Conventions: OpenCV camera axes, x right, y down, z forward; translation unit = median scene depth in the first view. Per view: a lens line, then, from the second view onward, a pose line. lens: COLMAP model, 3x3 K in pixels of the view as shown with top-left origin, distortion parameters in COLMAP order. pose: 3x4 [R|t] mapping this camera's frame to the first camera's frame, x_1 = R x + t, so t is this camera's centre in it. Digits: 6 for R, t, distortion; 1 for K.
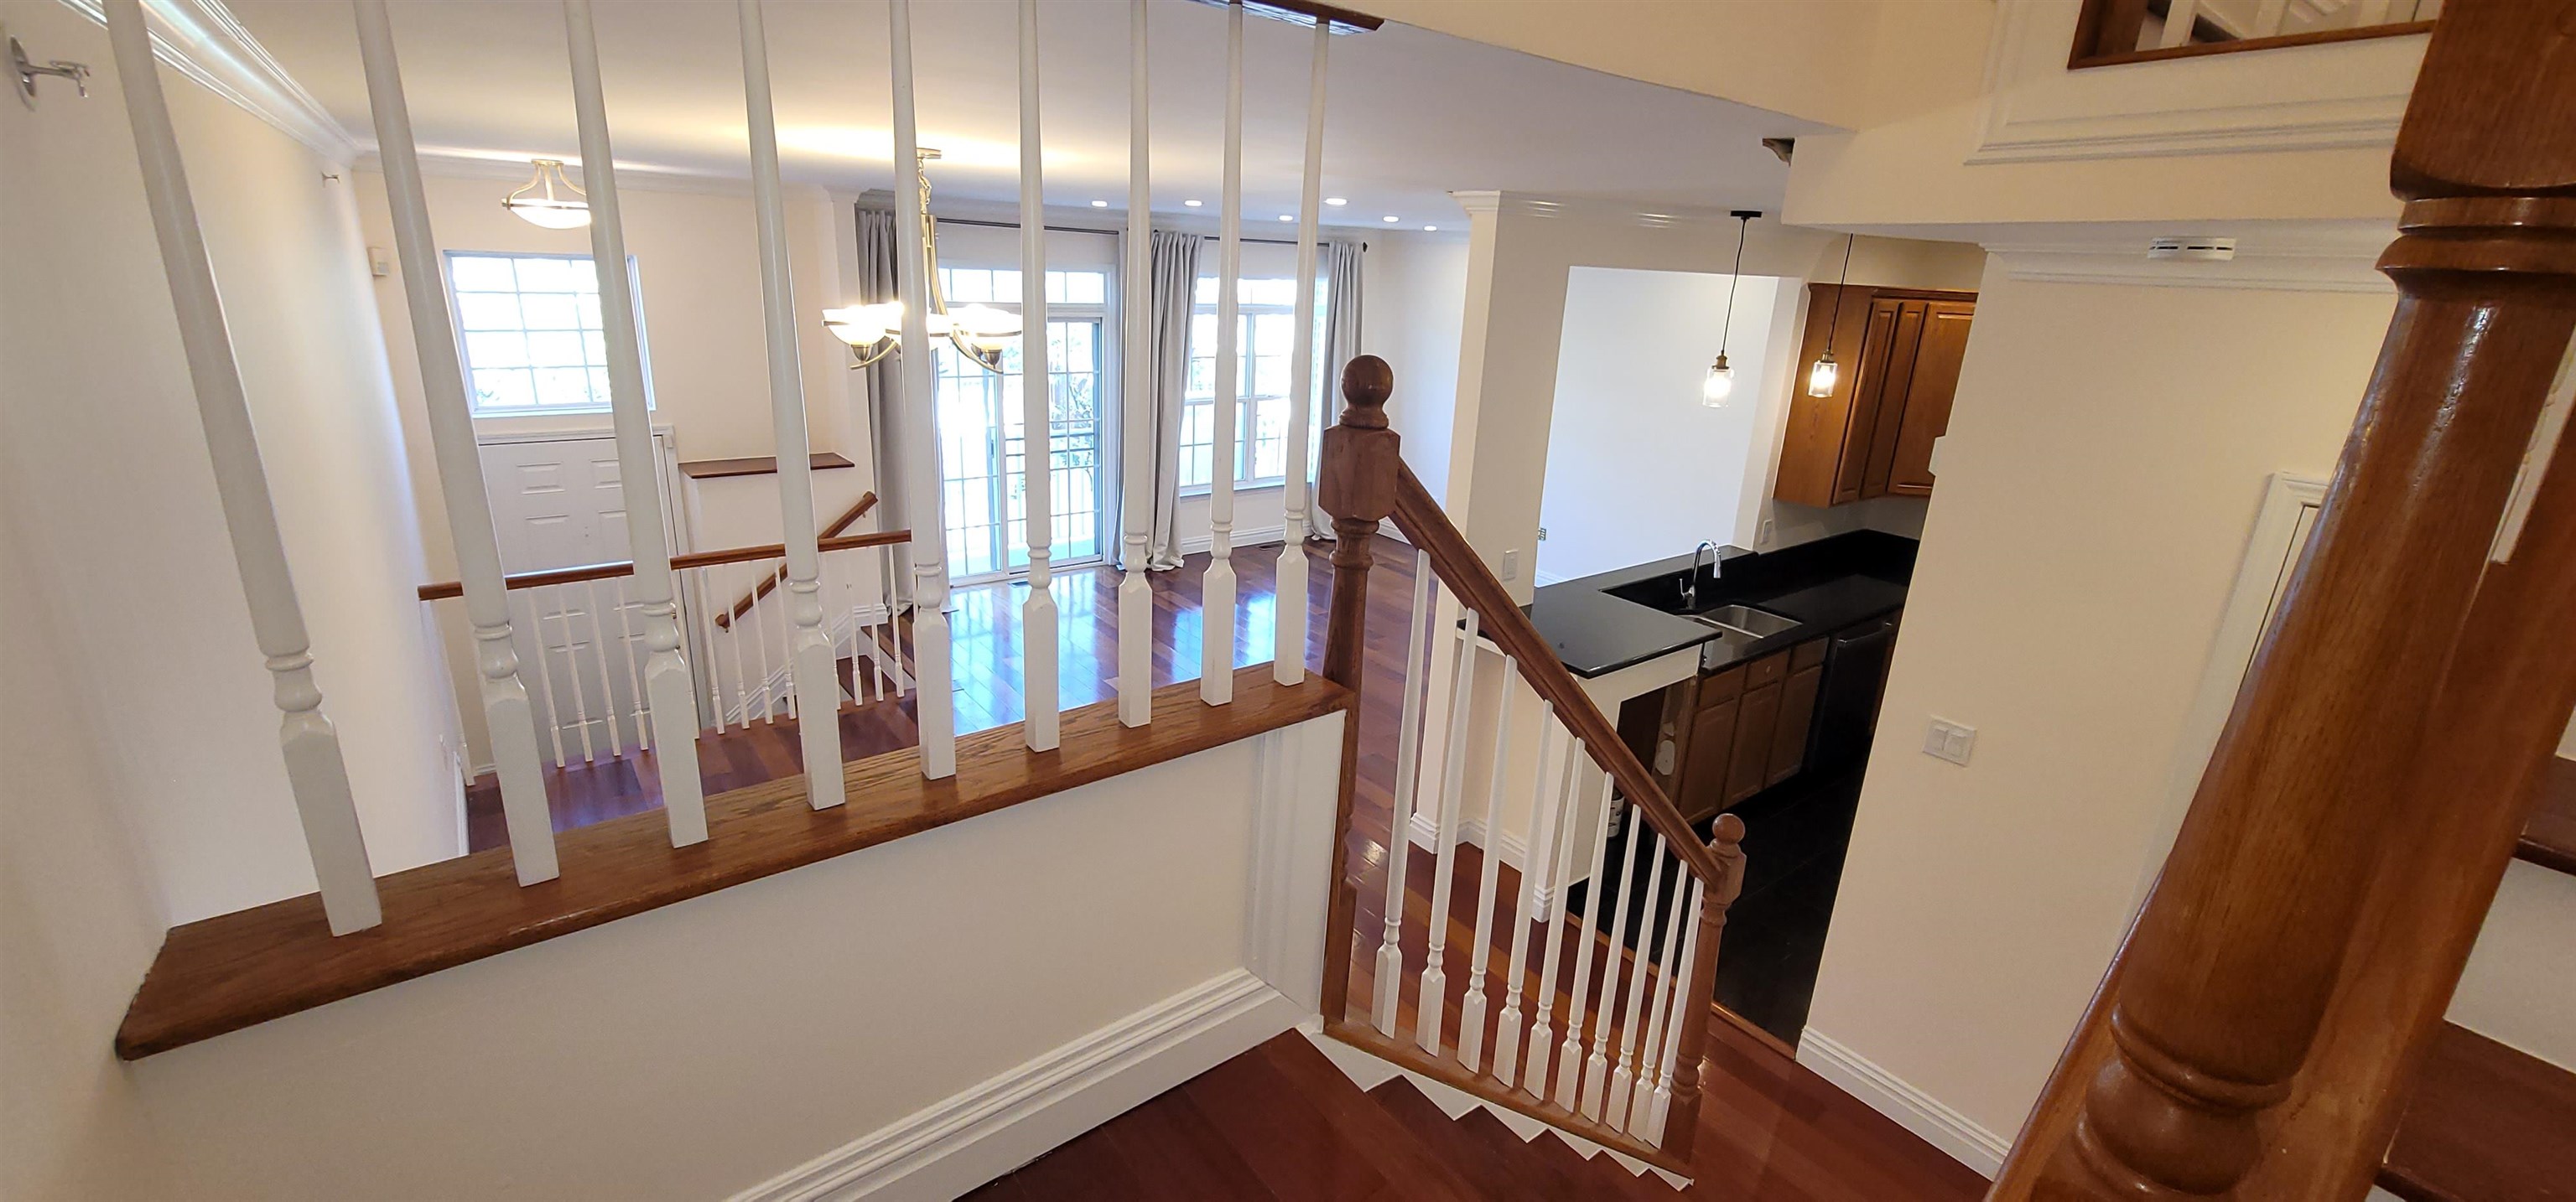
lens RADIAL K [[1055.9, 0, 1286.6], [0, 1055.9, 596.2], [0, 0, 1]] dist [-0.002865, 0.000238]
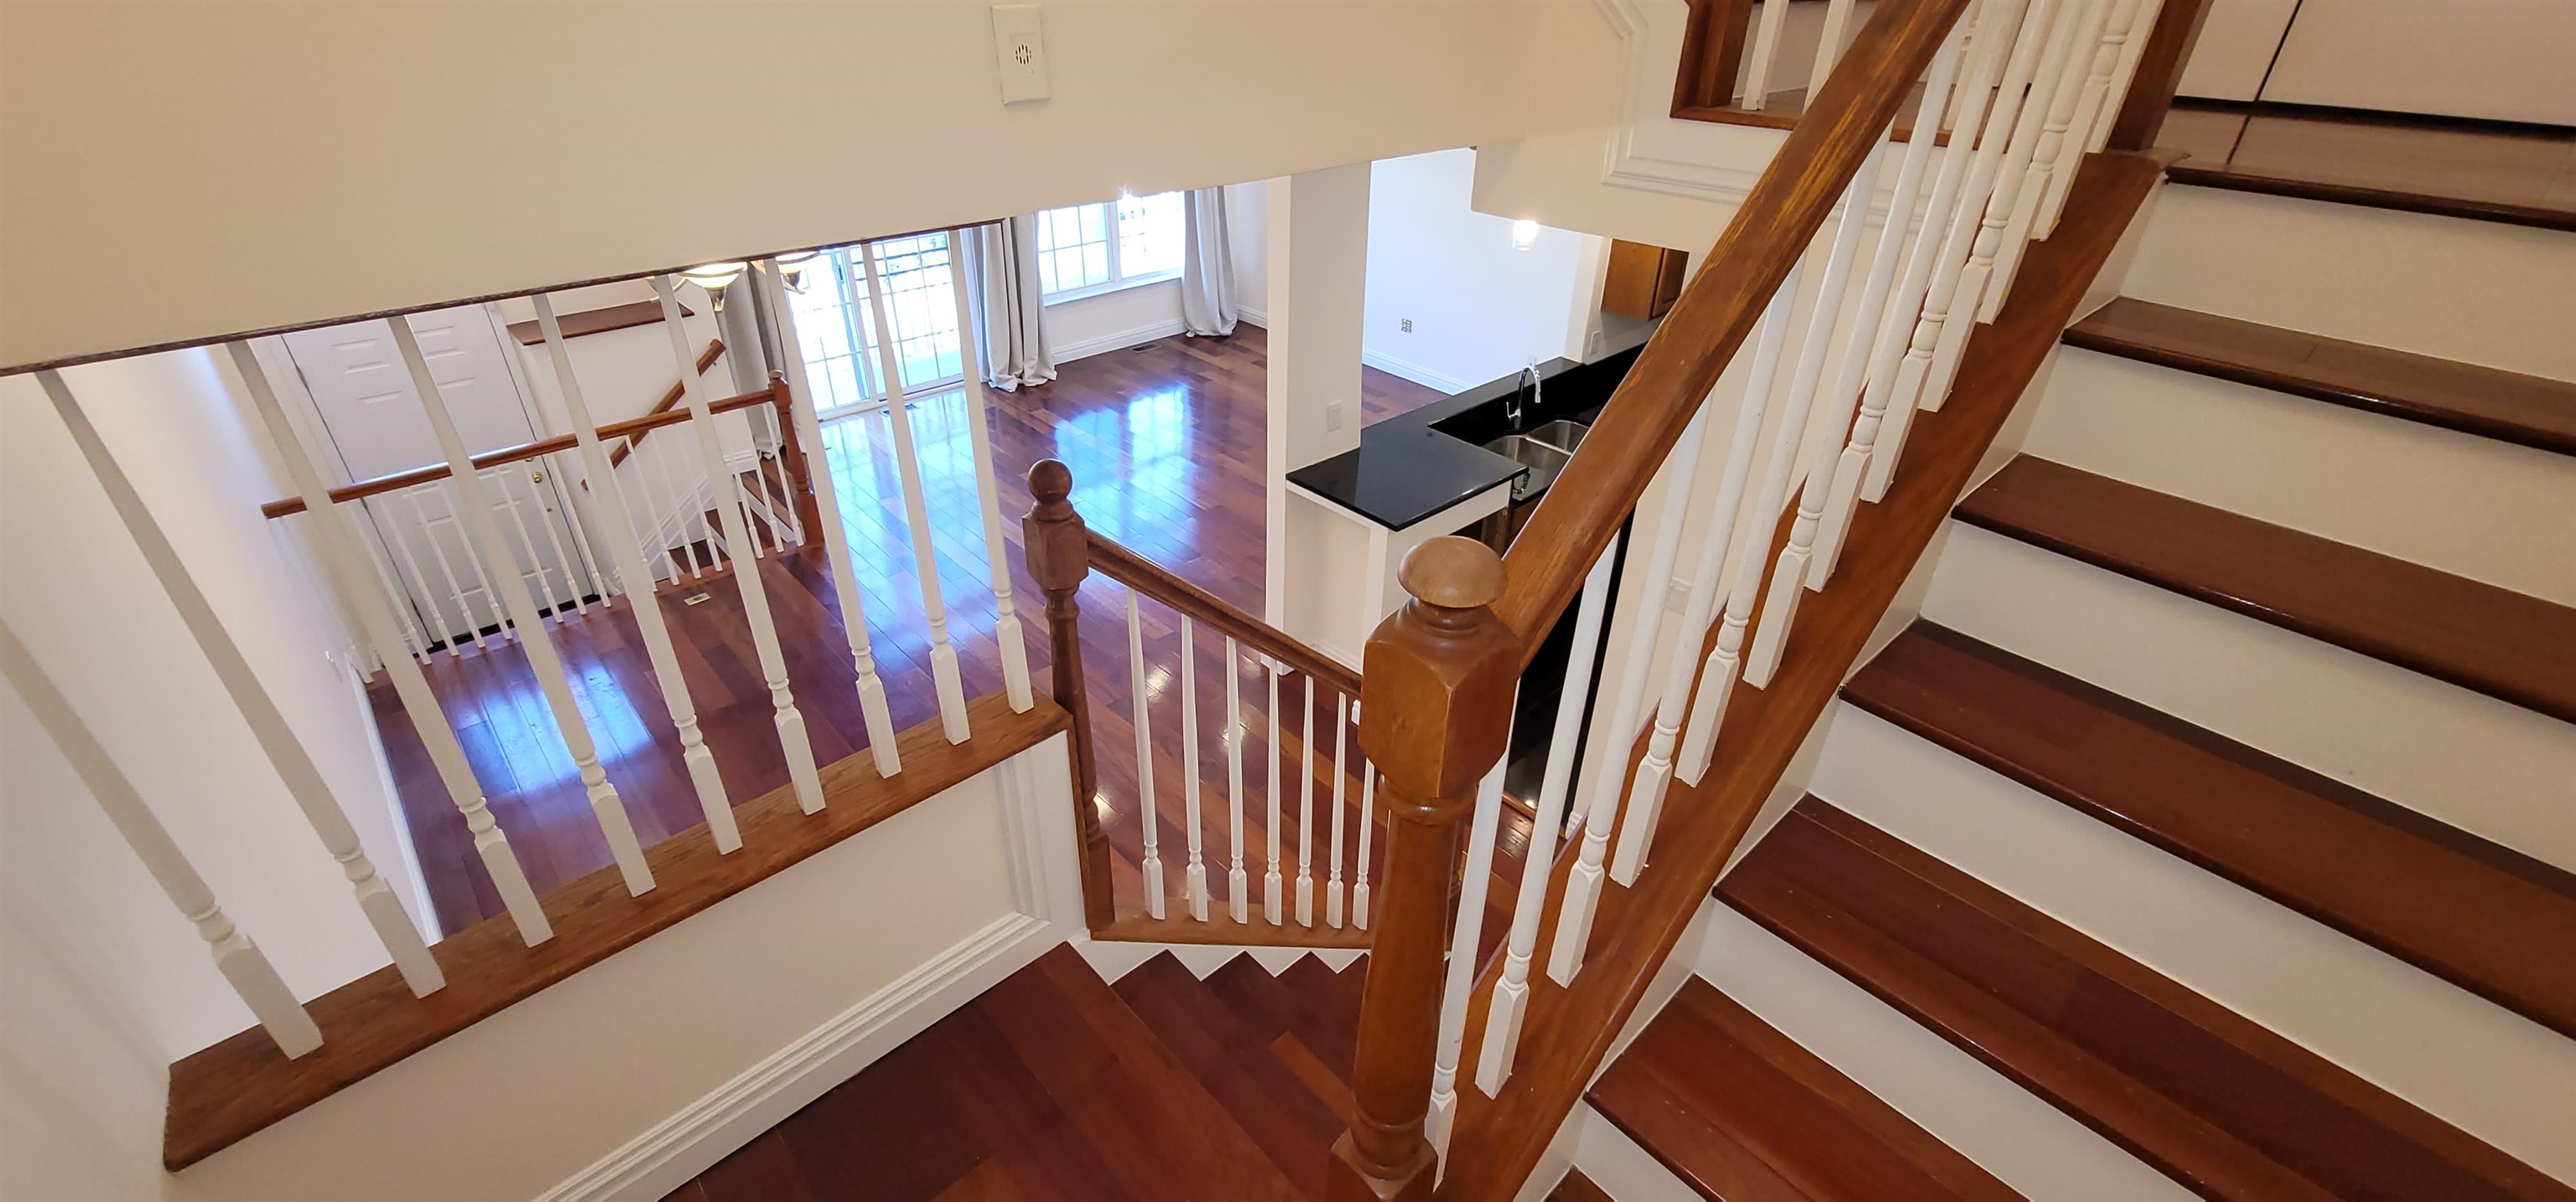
lens RADIAL K [[1055.9, 0, 1284.4], [0, 1055.9, 598.7], [0, 0, 1]] dist [-0.002865, 0.000238]
pose [[0.995410, -0.074762, 0.059738, 0.076589], [0.058140, 0.968281, 0.243007, -0.103266], [-0.076011, -0.238419, 0.968183, -0.065395]]
